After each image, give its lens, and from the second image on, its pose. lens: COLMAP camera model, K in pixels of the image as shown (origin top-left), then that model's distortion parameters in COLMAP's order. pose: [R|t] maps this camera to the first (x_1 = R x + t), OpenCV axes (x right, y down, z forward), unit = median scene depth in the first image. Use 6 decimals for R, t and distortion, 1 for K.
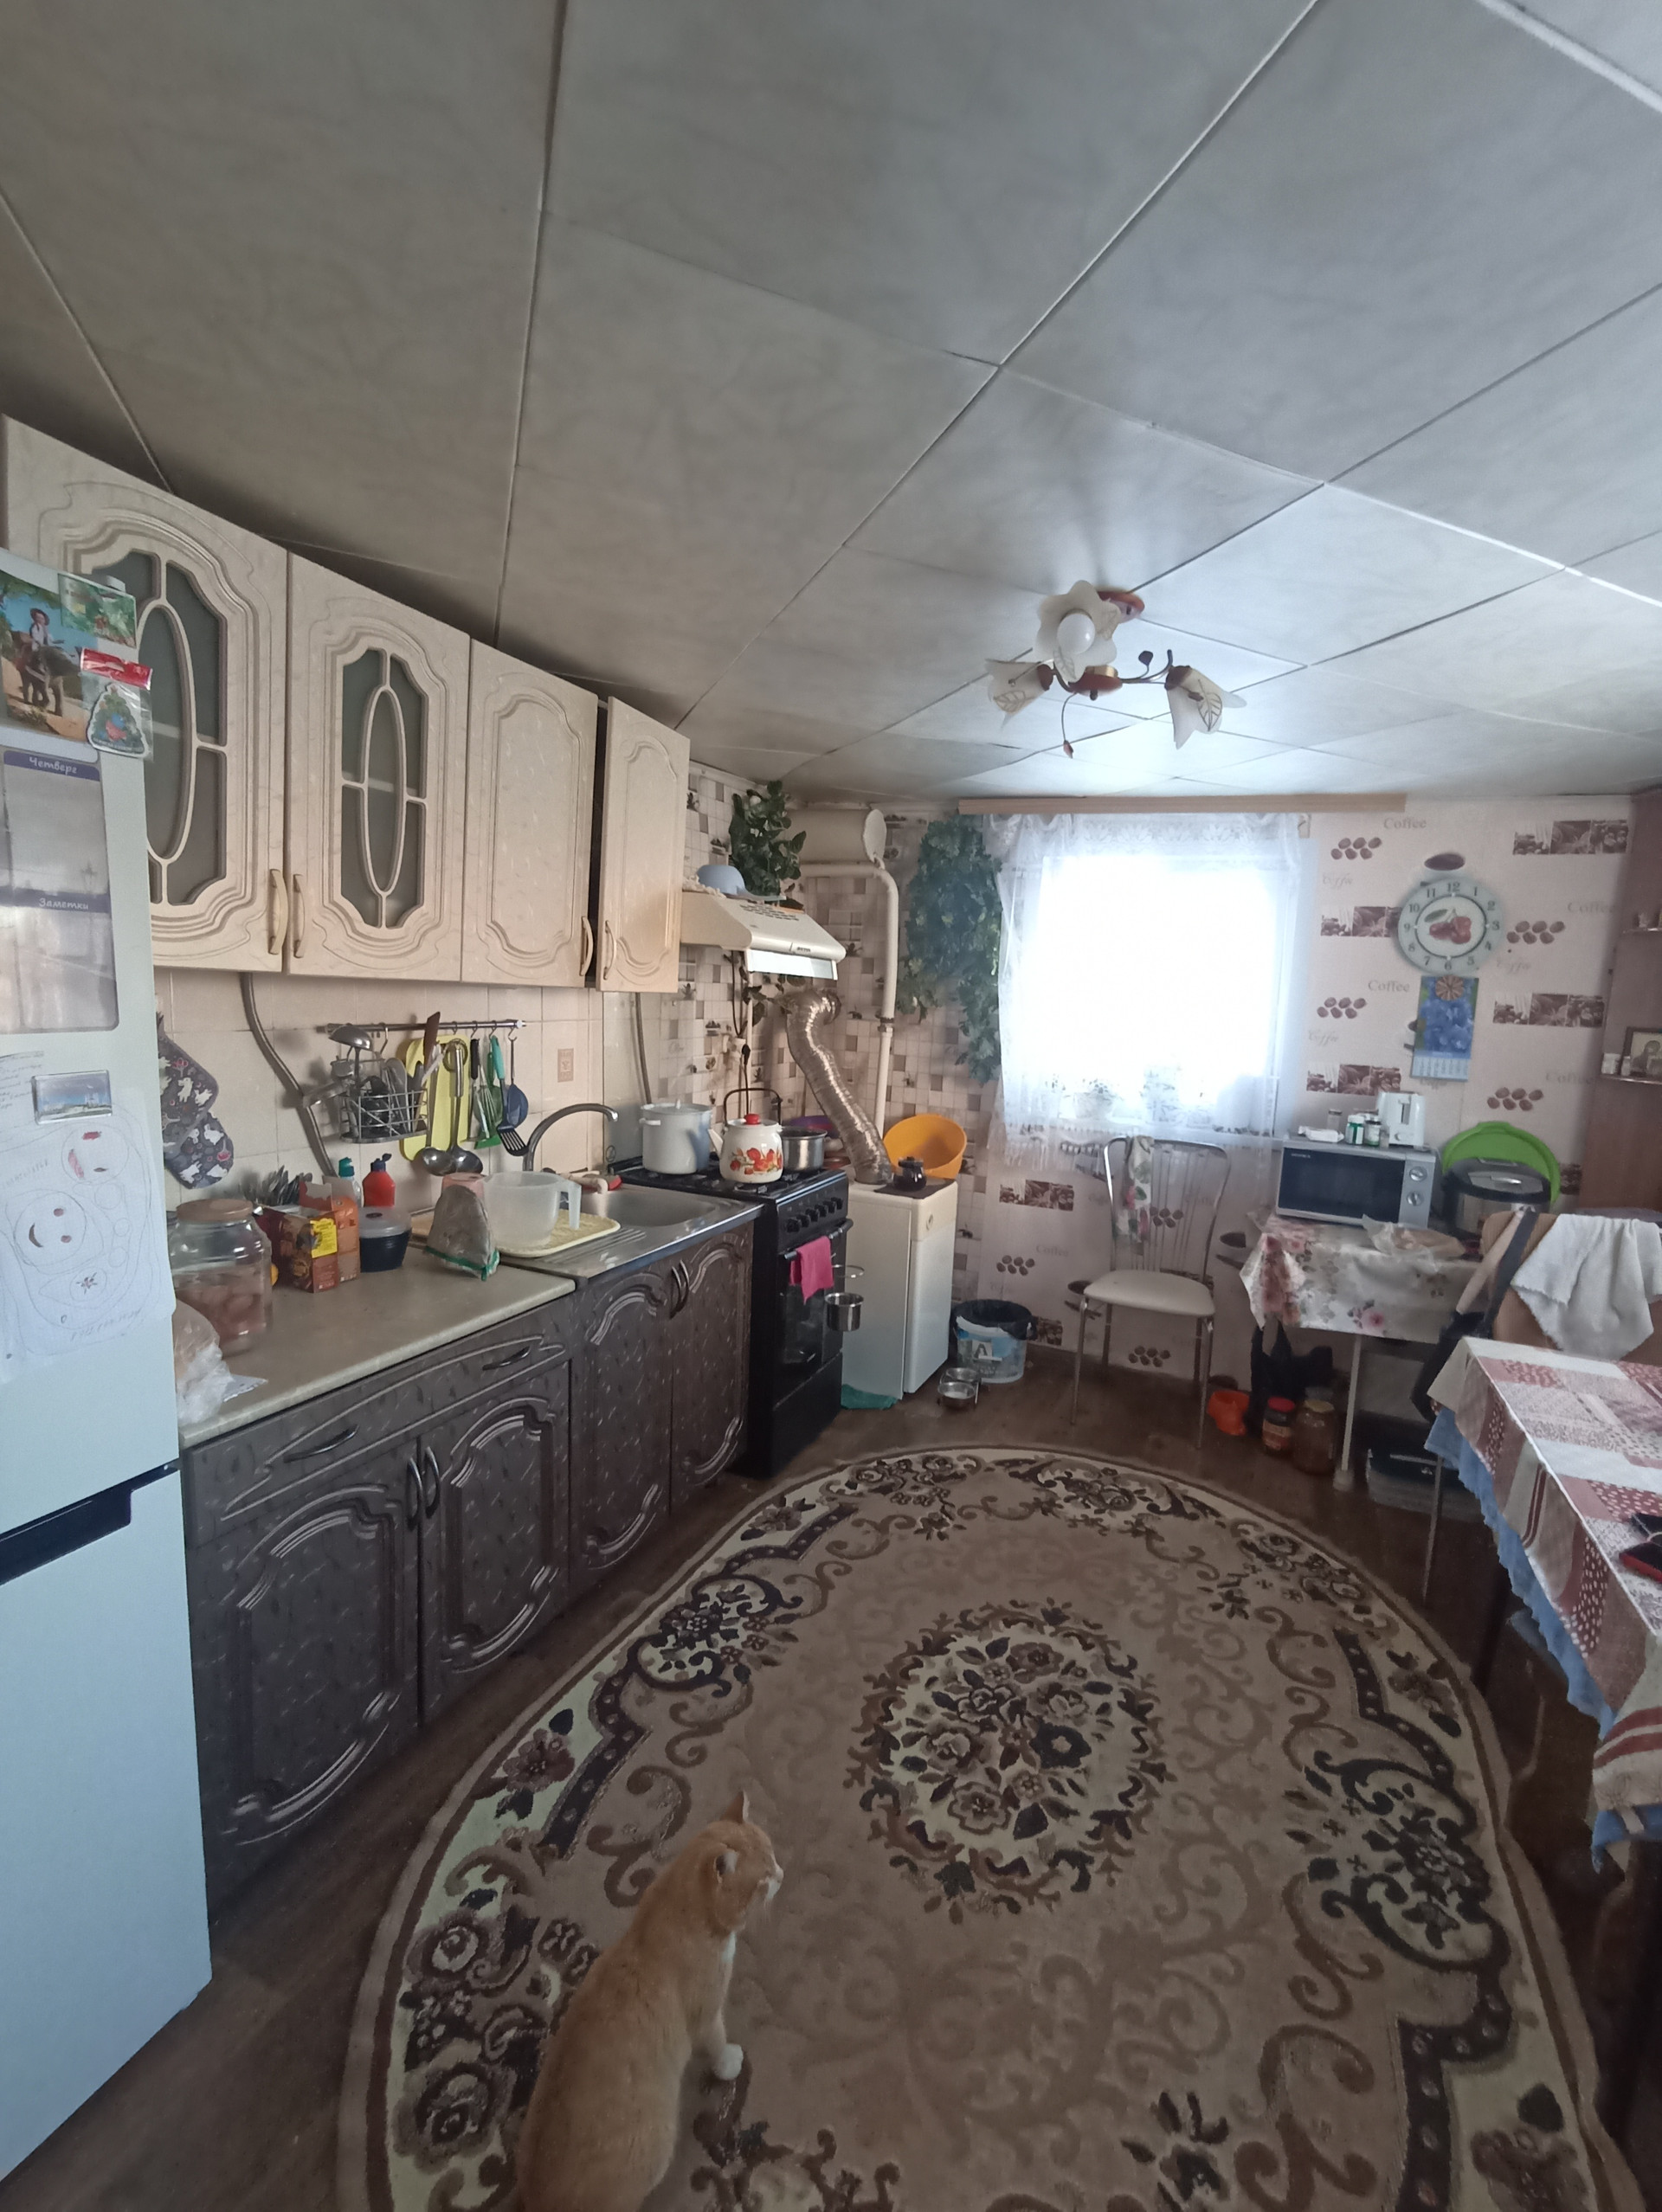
lens RADIAL K [[1011.8, 0, 880.7], [0, 1011.8, 1074.7], [0, 0, 1]] dist [-0.050665, 0.033187]
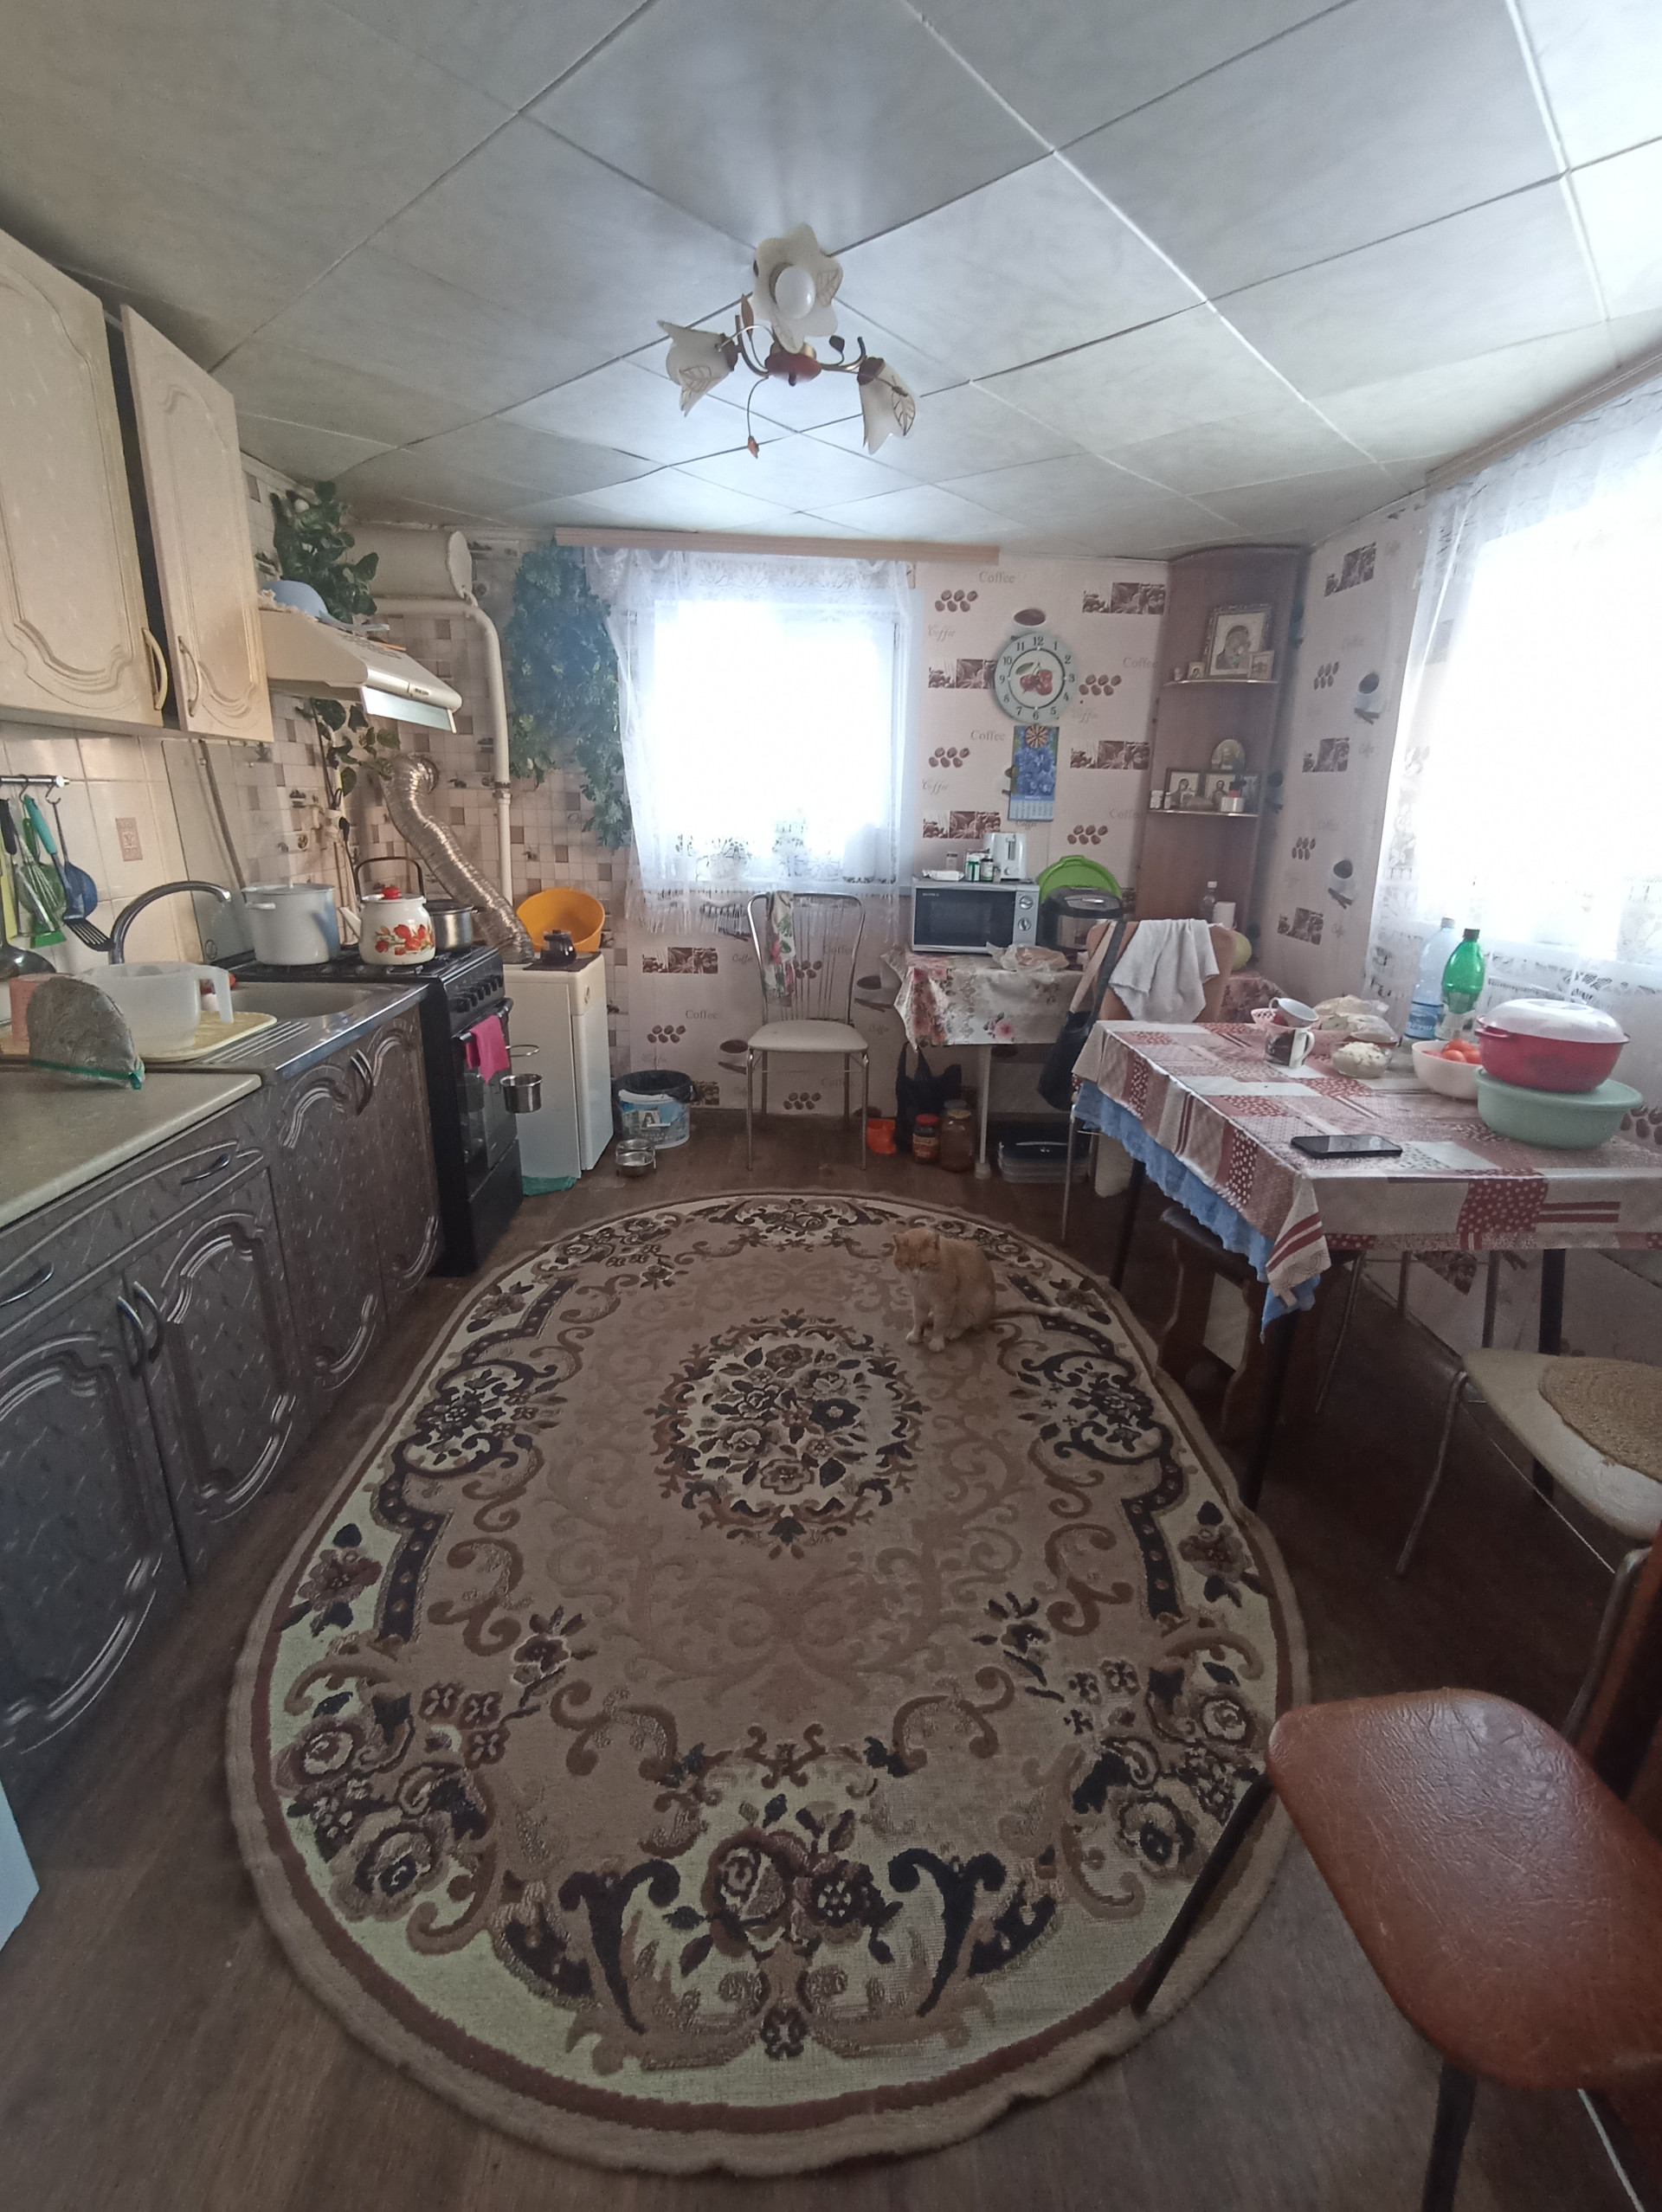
lens RADIAL K [[1021.8, 0, 831.0], [0, 1021.8, 1106.0], [0, 0, 1]] dist [-0.070519, 0.065759]
pose [[0.898454, -0.149692, 0.412762, -0.187884], [0.063718, 0.974588, 0.214750, 0.065730], [-0.434419, -0.166642, 0.885161, 0.028803]]
